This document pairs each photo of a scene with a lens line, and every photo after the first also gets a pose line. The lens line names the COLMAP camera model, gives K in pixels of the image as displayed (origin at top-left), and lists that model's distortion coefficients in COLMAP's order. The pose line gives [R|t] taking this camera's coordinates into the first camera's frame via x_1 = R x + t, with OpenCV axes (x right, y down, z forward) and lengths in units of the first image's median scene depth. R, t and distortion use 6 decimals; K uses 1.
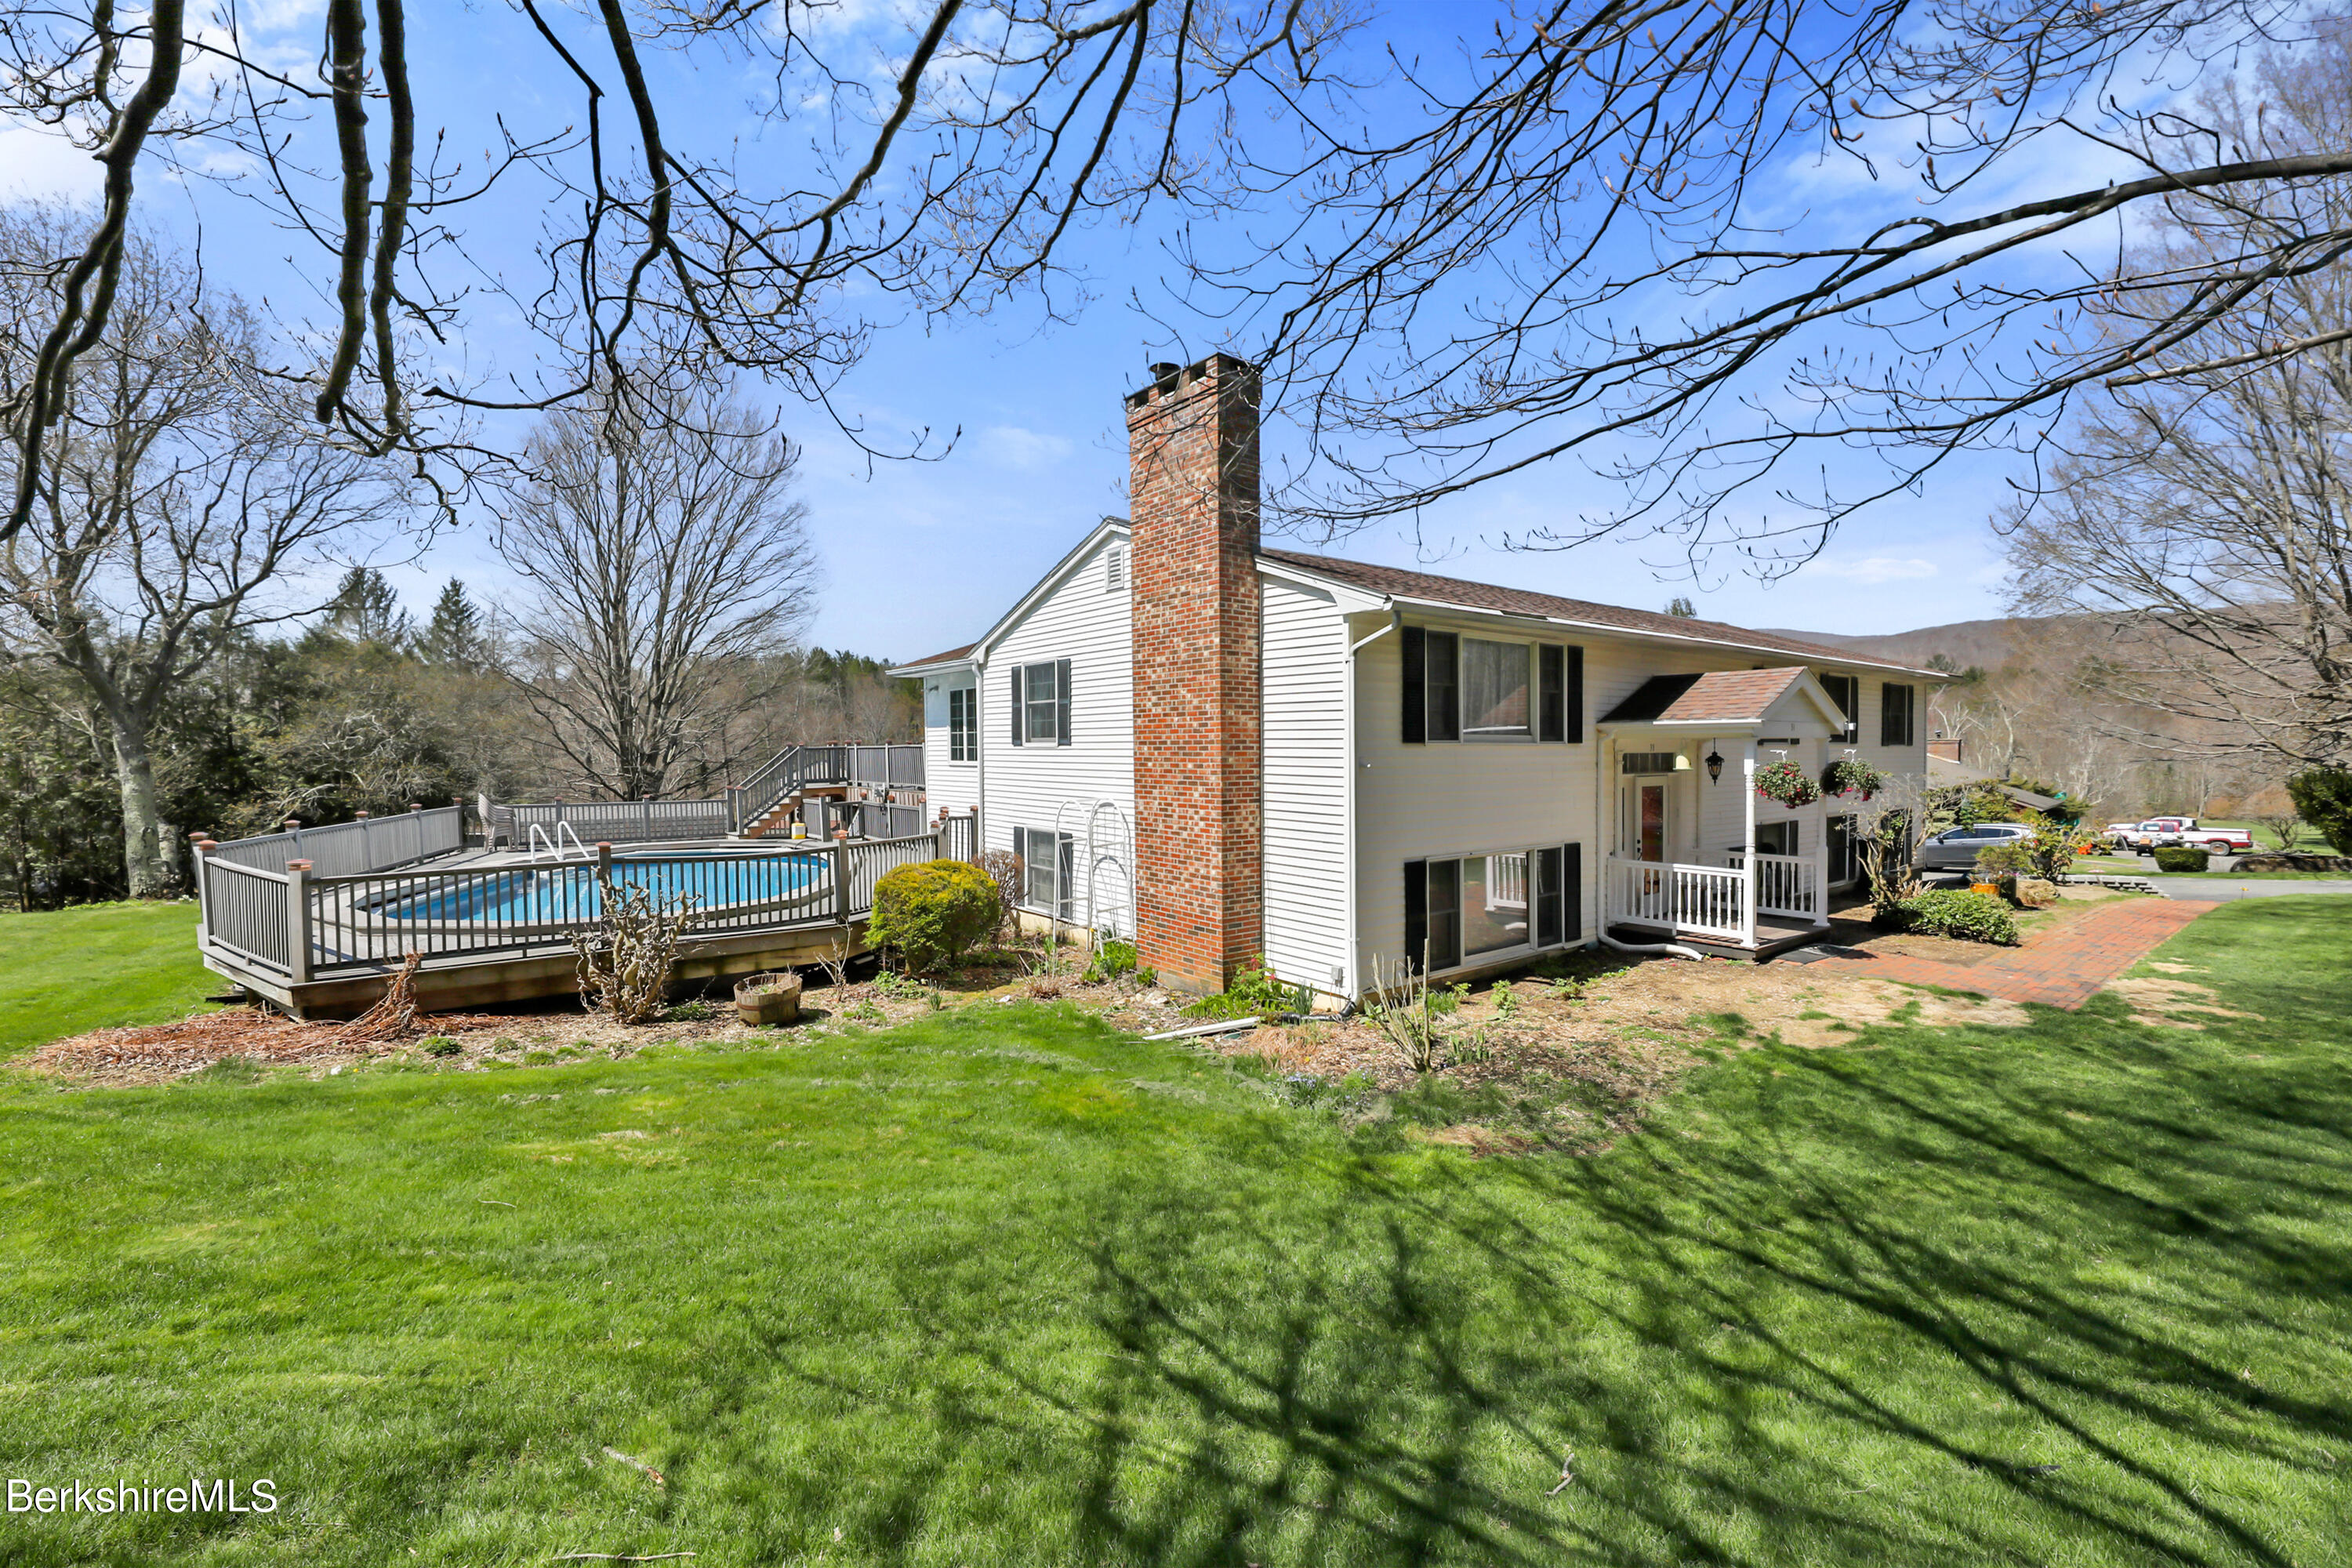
lens RADIAL K [[945.4, 0, 1175.3], [0, 945.4, 805.5], [0, 0, 1]] dist [0.023687, 0.000034]
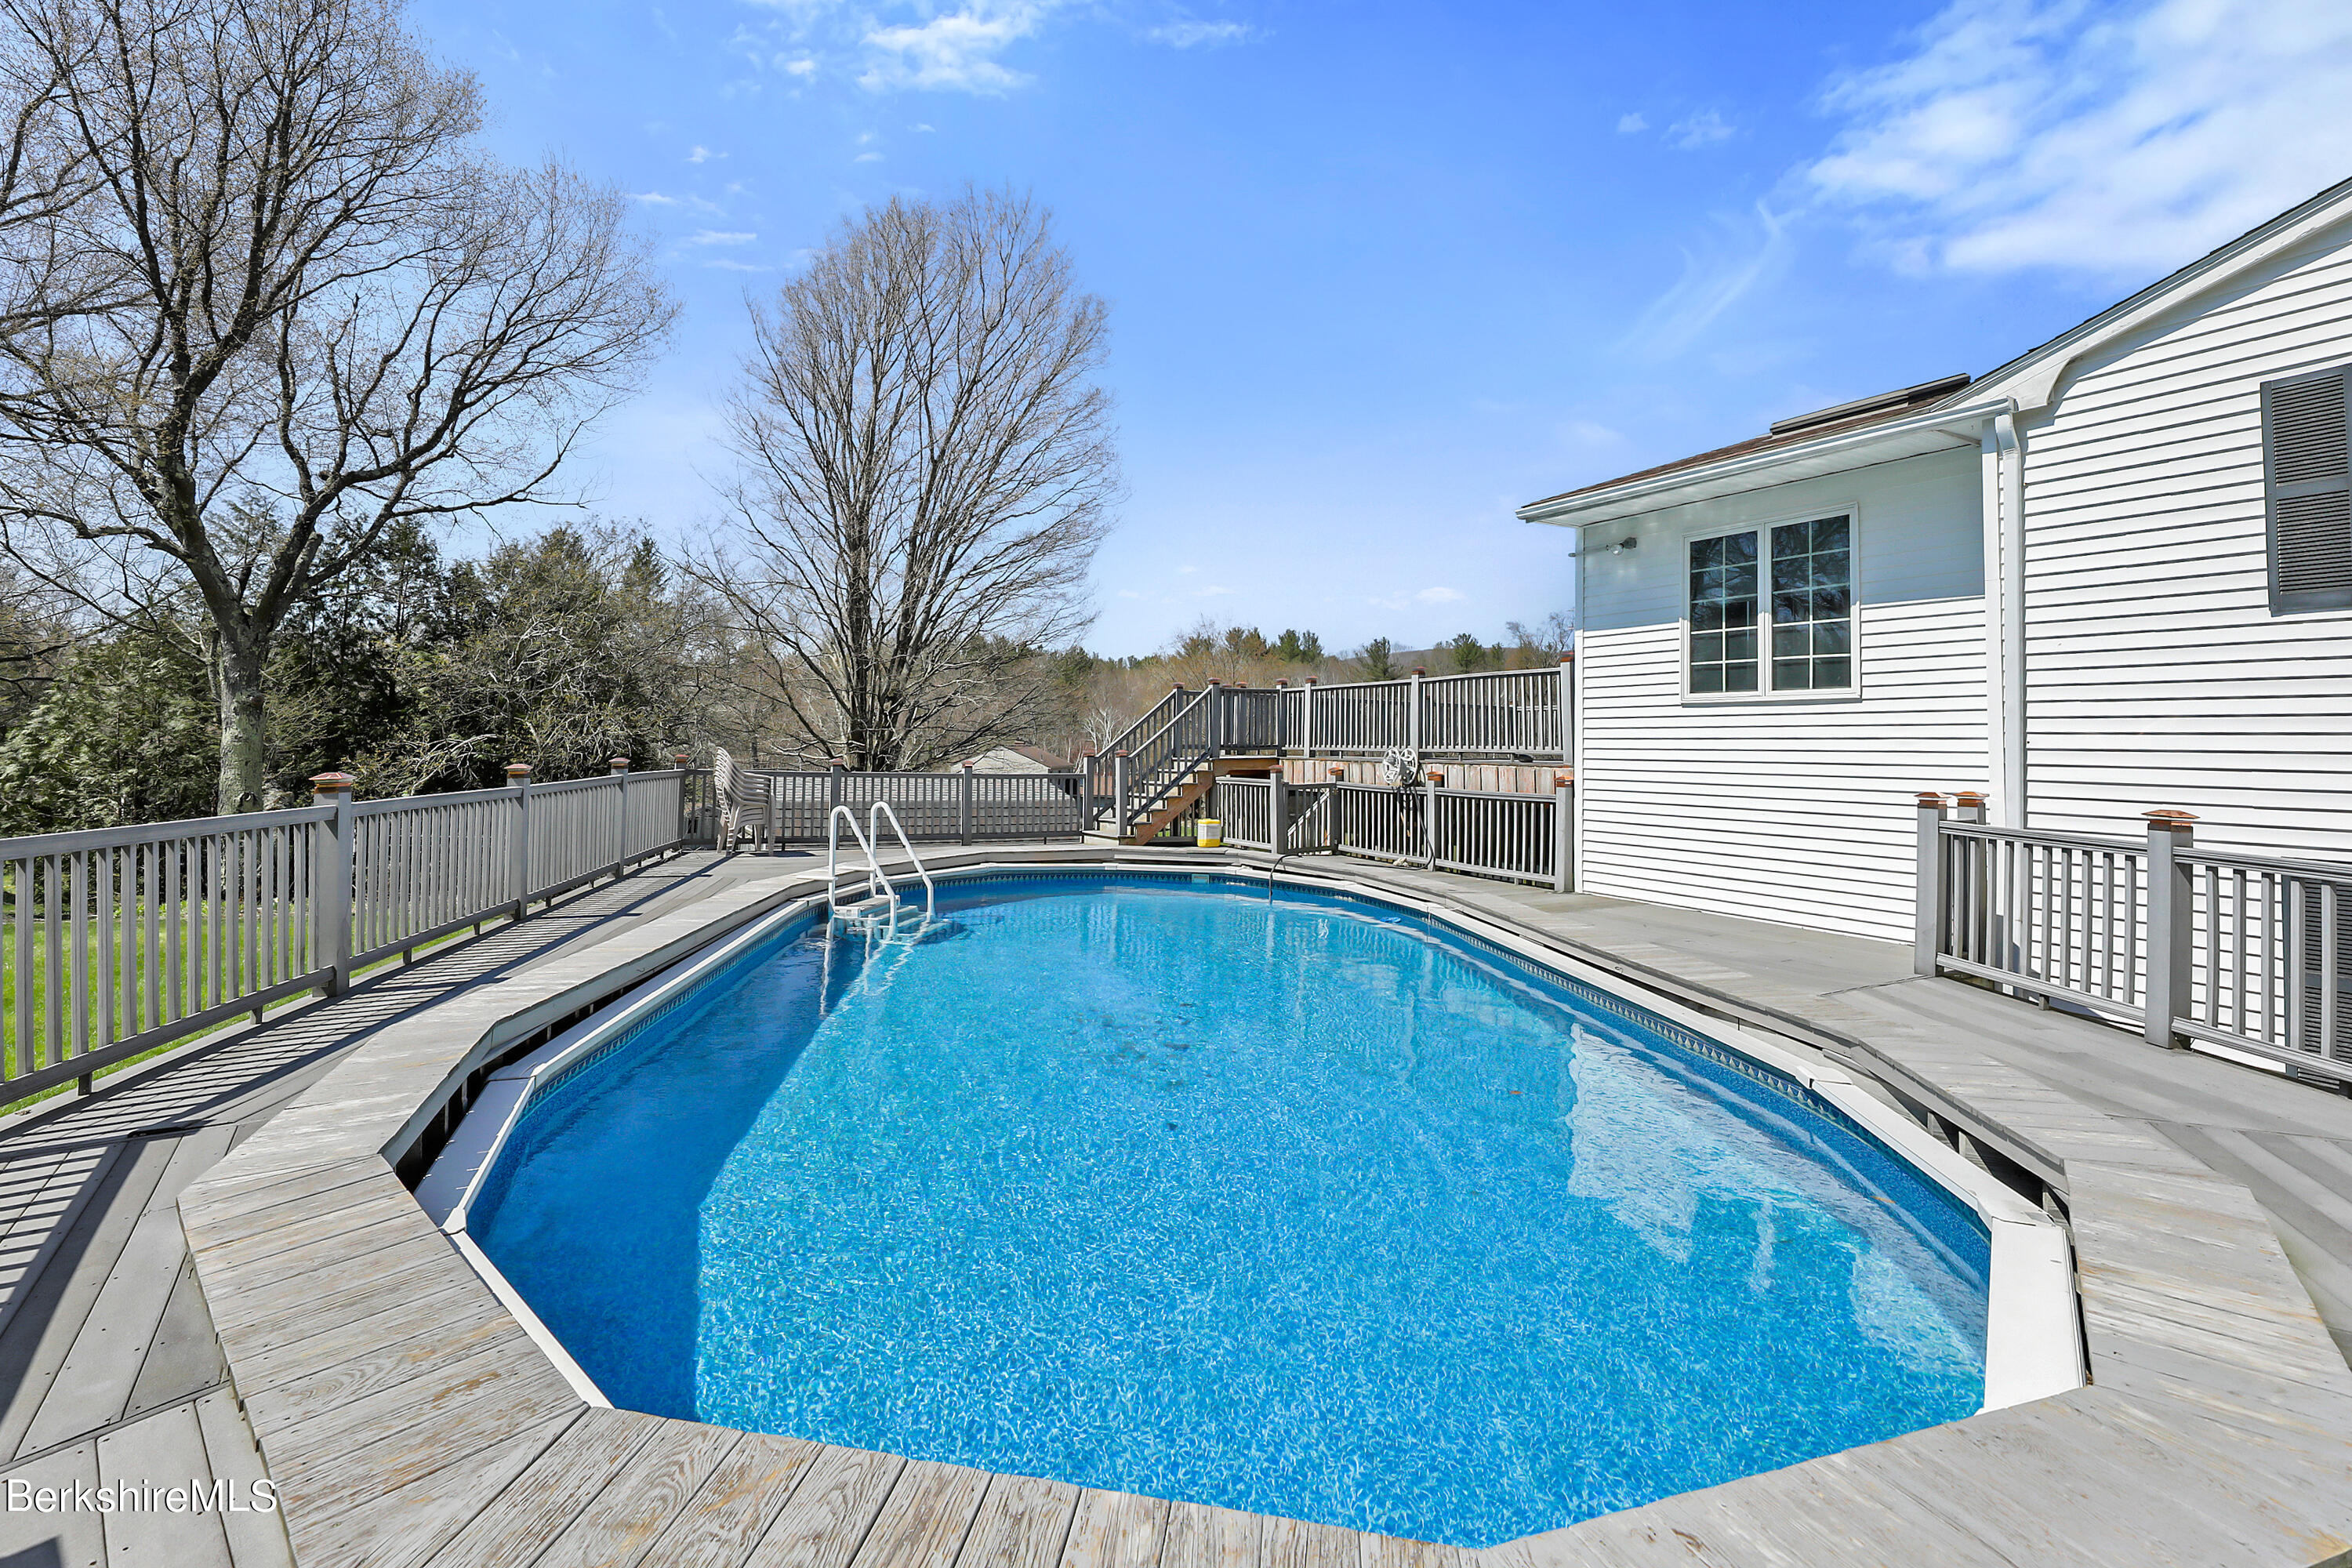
lens RADIAL K [[945.0, 0, 1178.0], [0, 945.0, 723.1], [0, 0, 1]] dist [-0.000467, -0.000006]
pose [[0.994082, 0.021097, -0.106560, -0.353012], [-0.030808, 0.995436, -0.090327, 0.013121], [0.104168, 0.093075, 0.990195, 0.420672]]
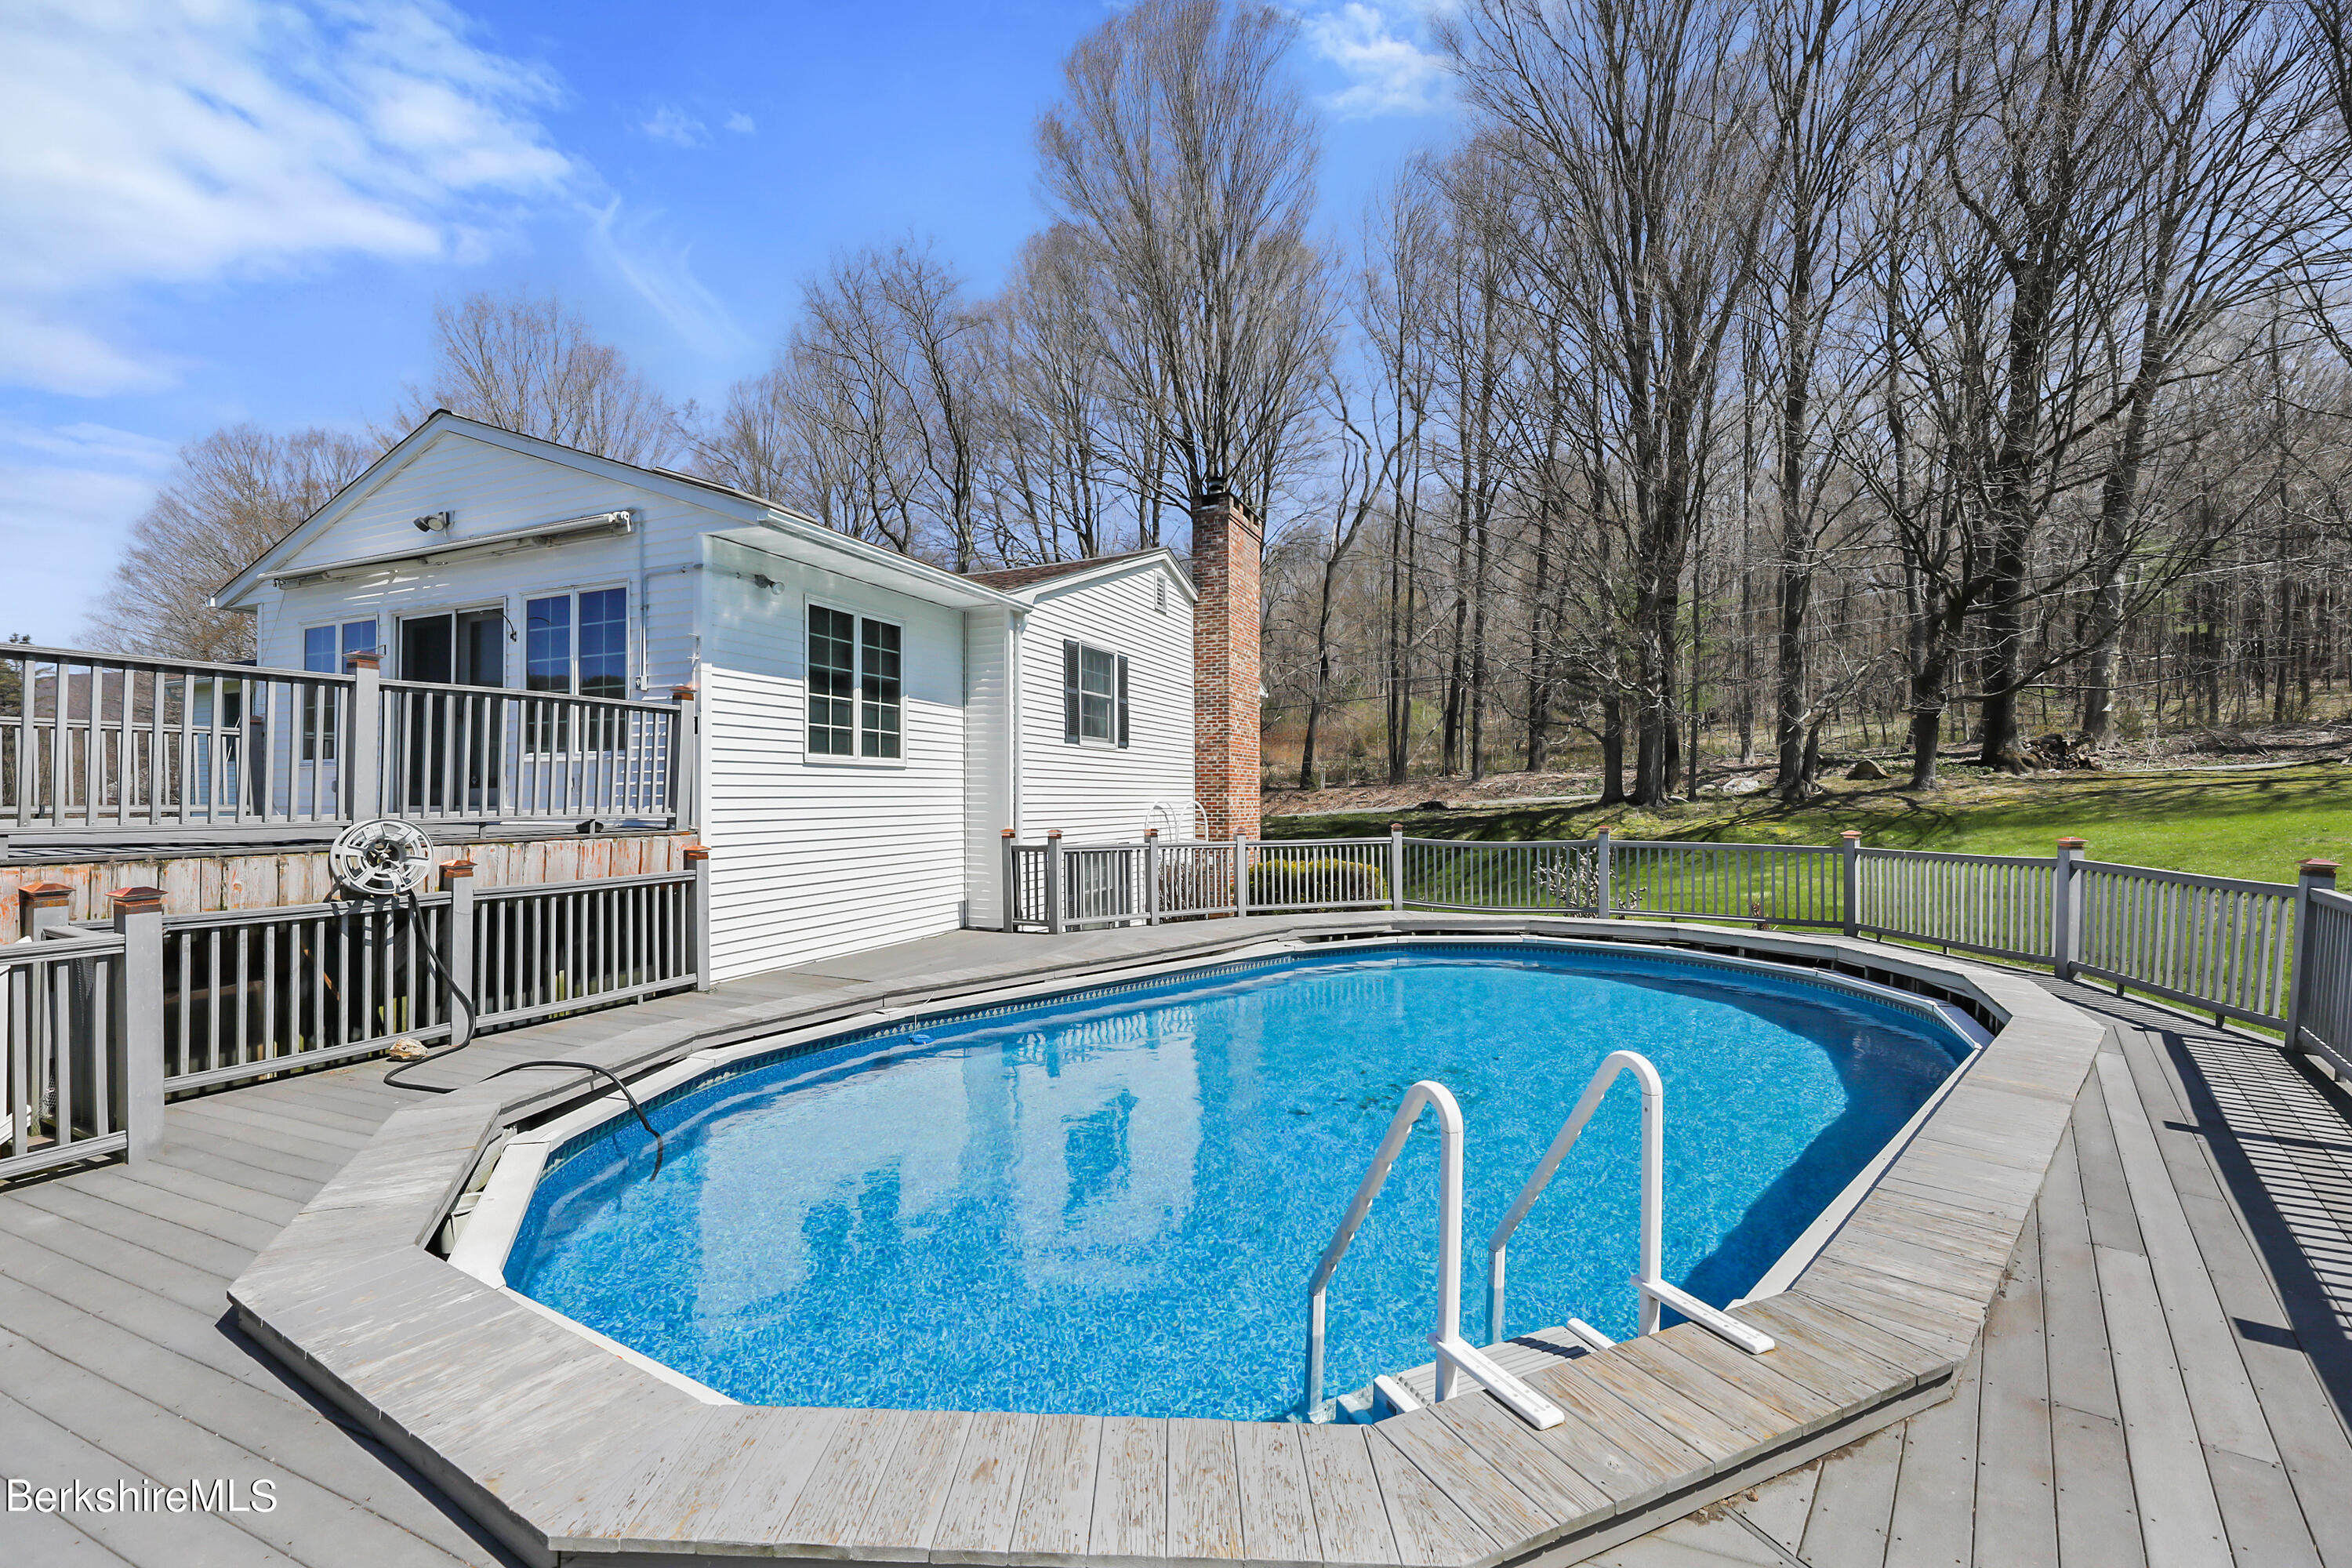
lens RADIAL K [[945.4, 0, 1175.3], [0, 945.4, 805.5], [0, 0, 1]] dist [0.023687, 0.000034]
pose [[-0.472135, 0.005693, 0.881508, -0.599369], [0.070212, 0.997045, 0.031166, -0.018819], [-0.878726, 0.076607, -0.471140, 0.861657]]
